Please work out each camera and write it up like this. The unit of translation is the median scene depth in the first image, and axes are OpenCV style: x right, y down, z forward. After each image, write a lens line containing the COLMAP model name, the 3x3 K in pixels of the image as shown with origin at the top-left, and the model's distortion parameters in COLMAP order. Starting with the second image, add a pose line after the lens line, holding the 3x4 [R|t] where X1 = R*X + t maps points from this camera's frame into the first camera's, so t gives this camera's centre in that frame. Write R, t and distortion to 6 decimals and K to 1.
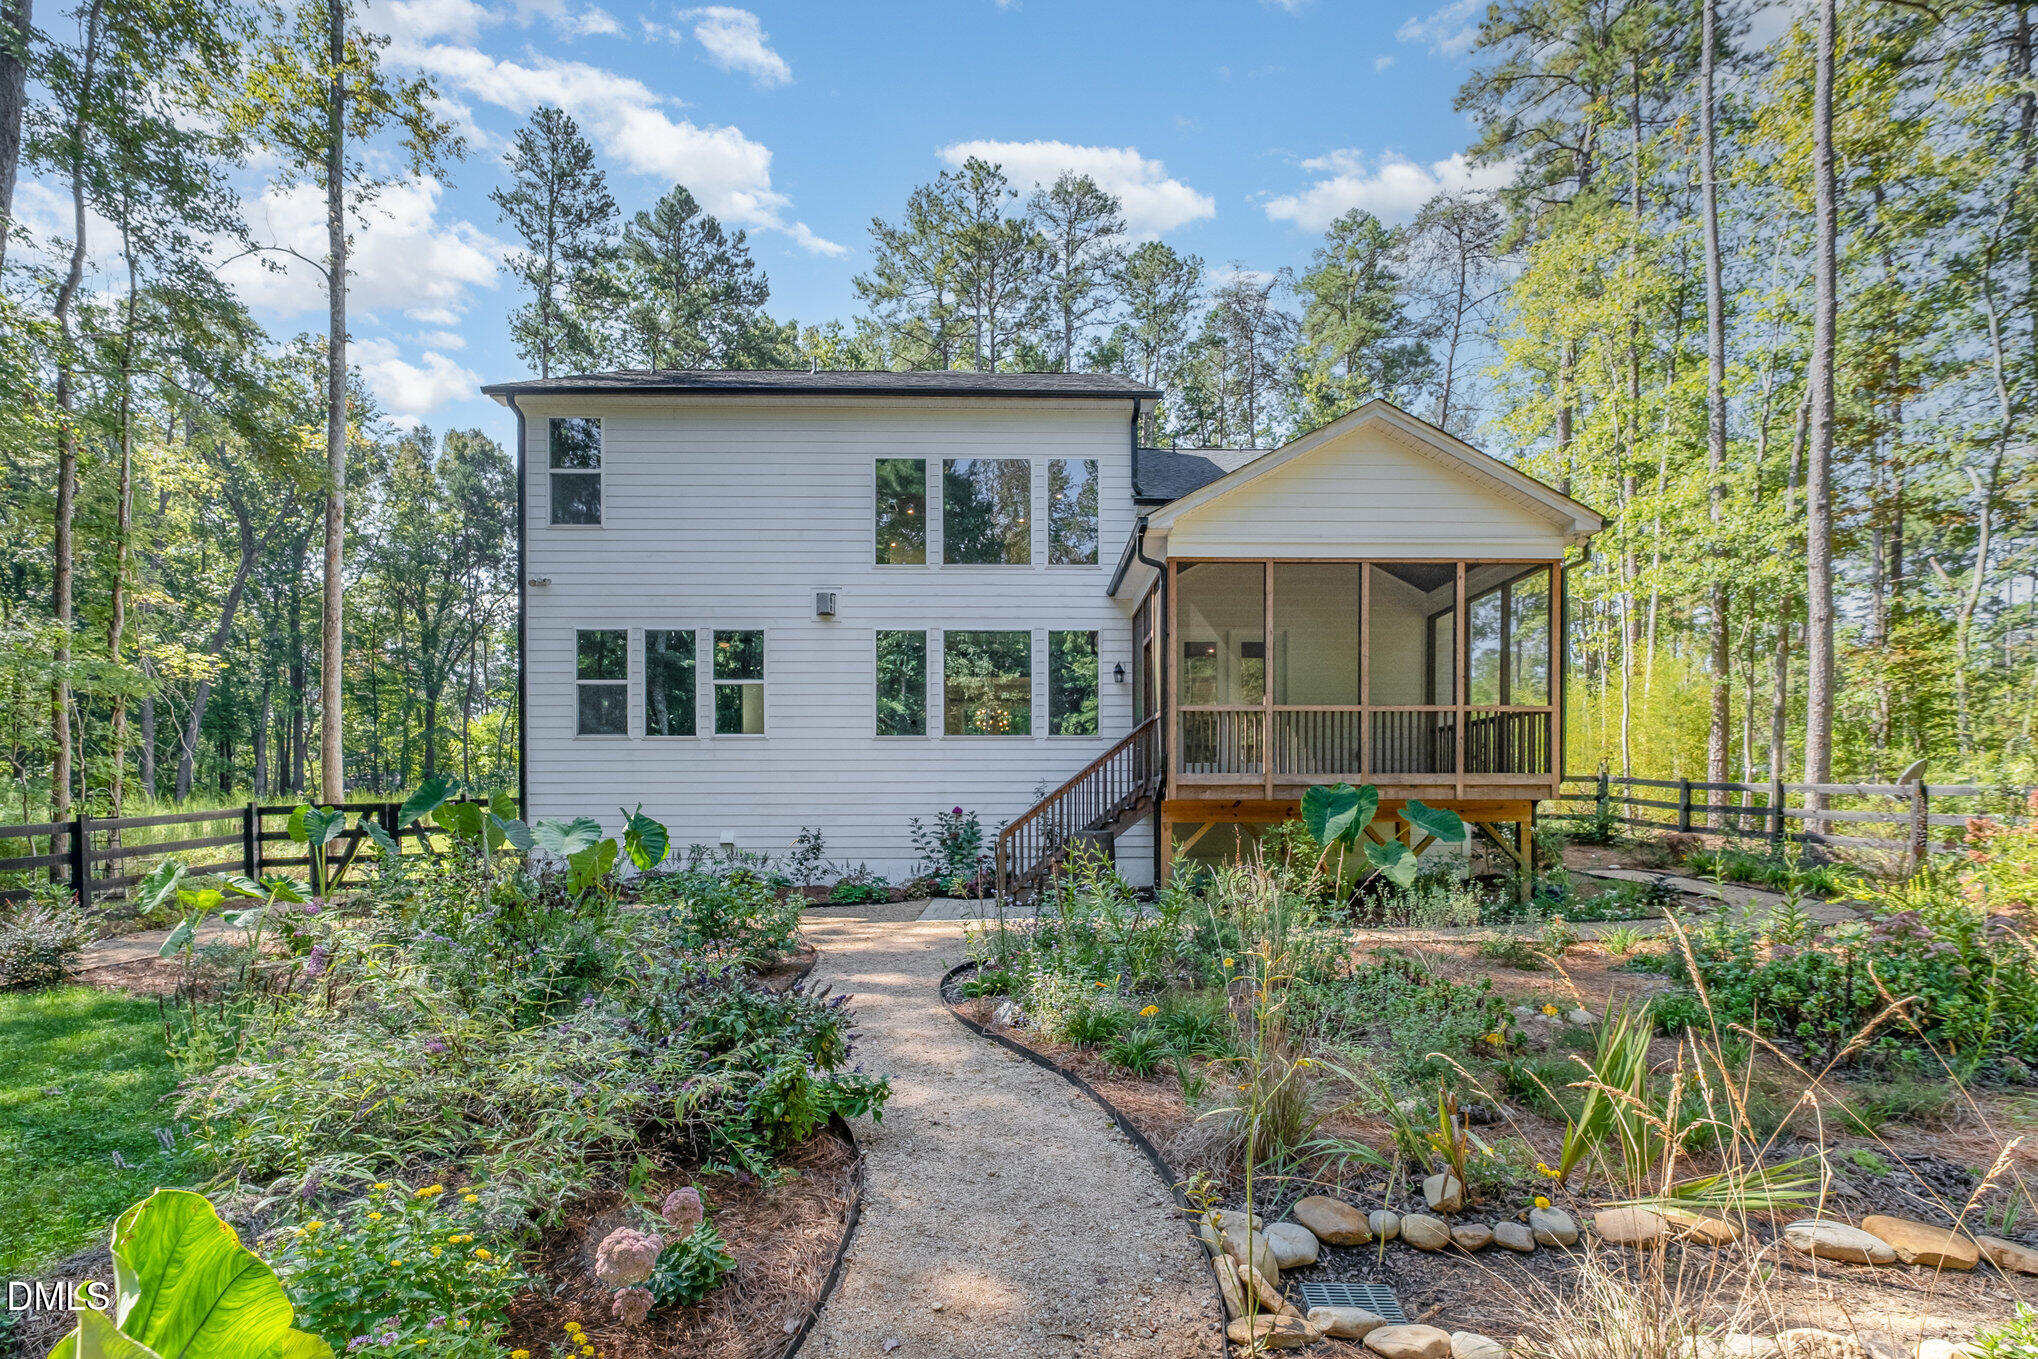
lens RADIAL K [[914.6, 0, 1020.6], [0, 914.6, 783.8], [0, 0, 1]] dist [-0.000551, -0.000079]
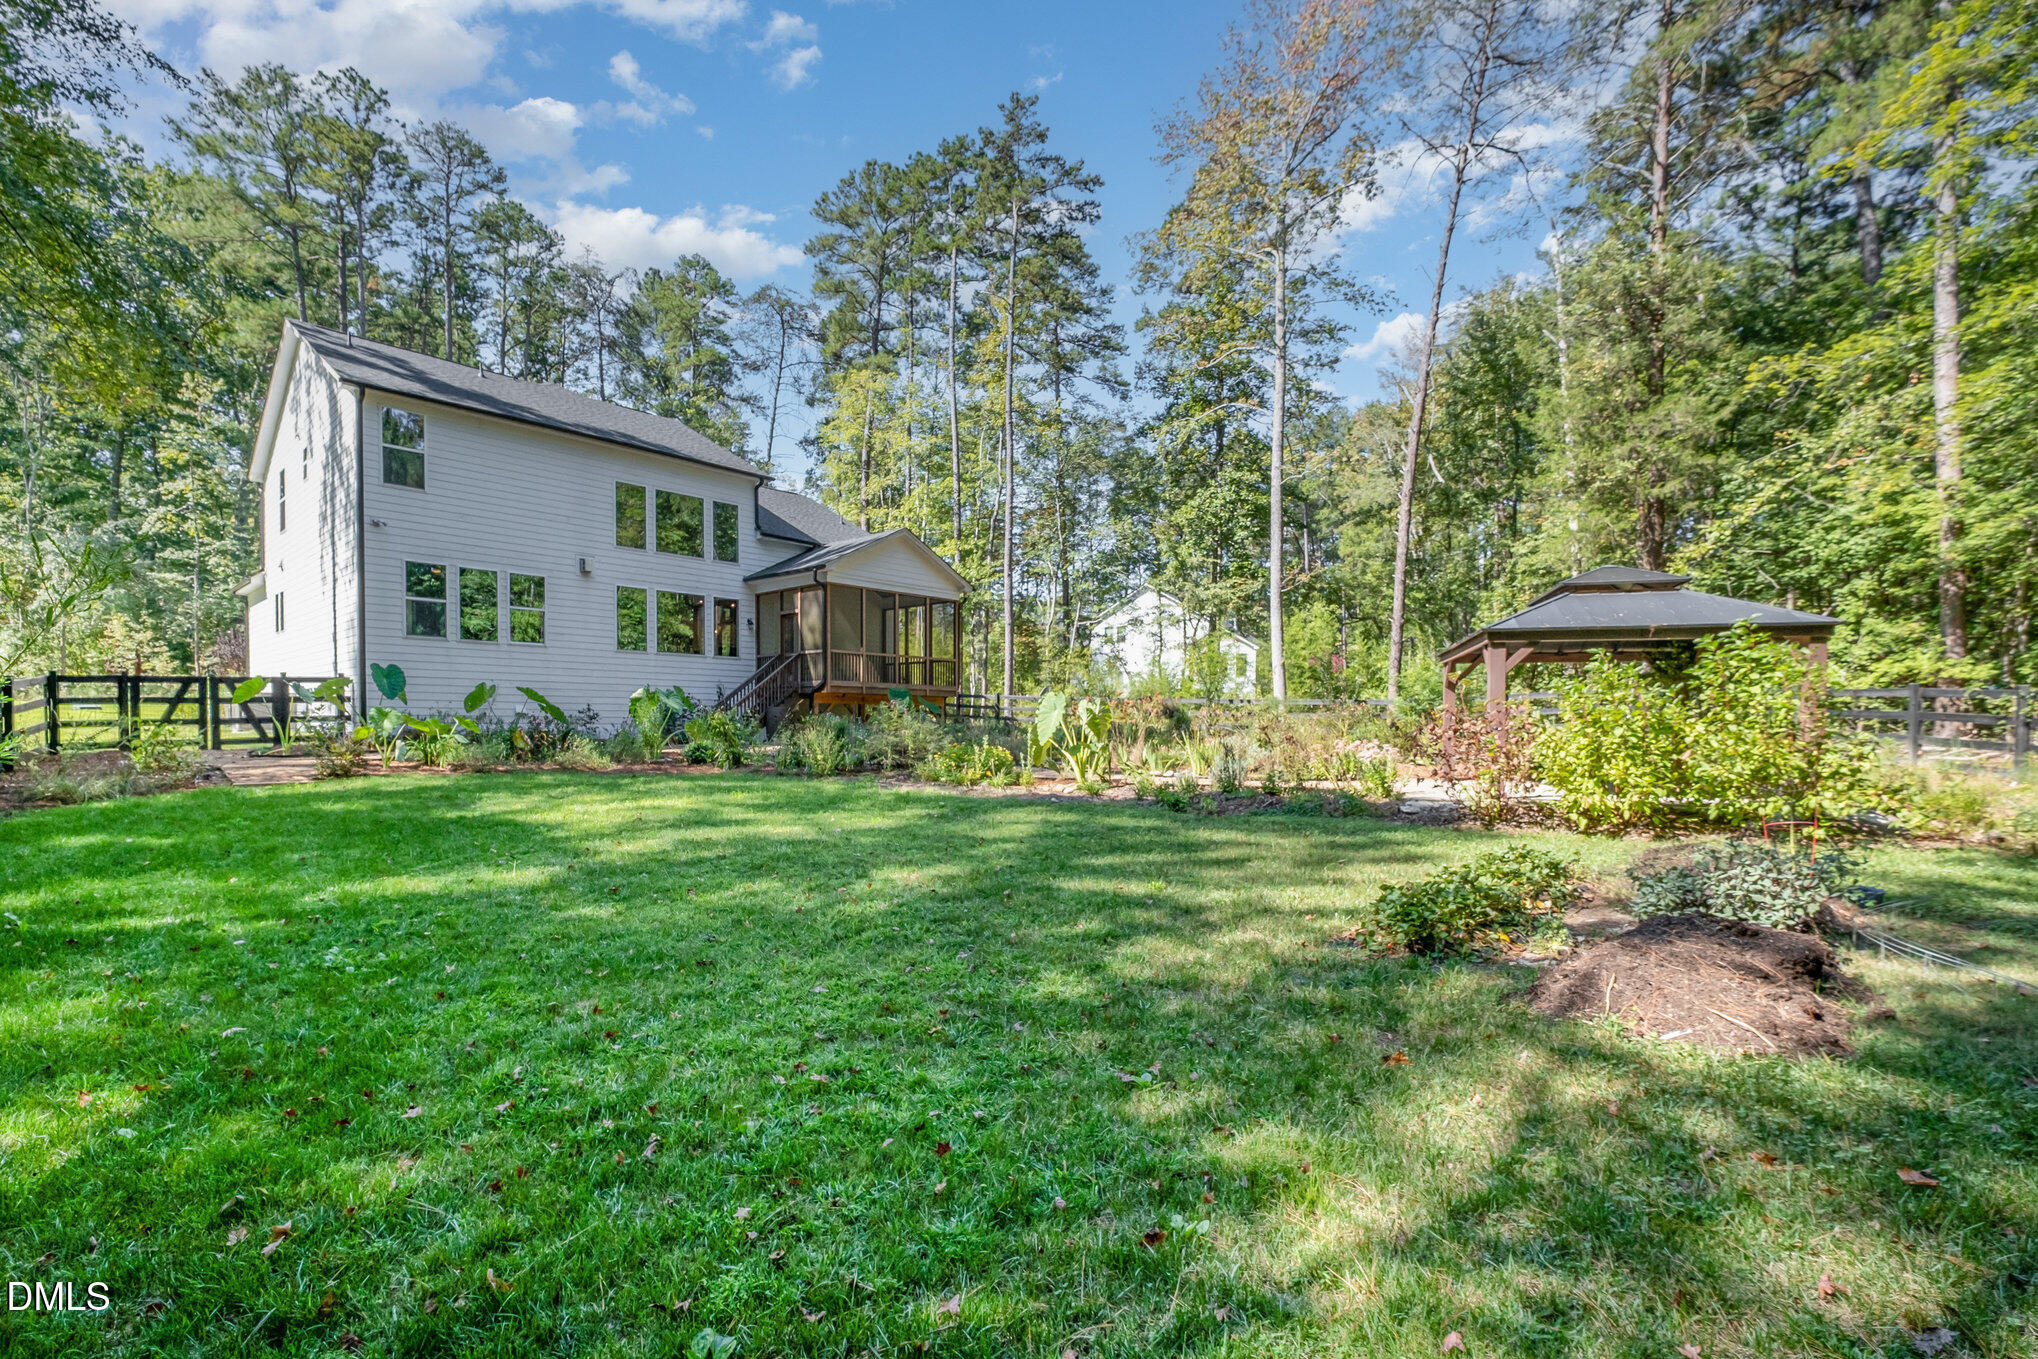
lens RADIAL K [[888.9, 0, 1028.9], [0, 888.9, 688.3], [0, 0, 1]] dist [-0.001482, -0.000297]
pose [[0.677371, 0.033938, 0.734858, -0.828541], [-0.007758, 0.999209, -0.038996, 0.075966], [-0.735601, 0.020714, 0.677099, -0.635165]]
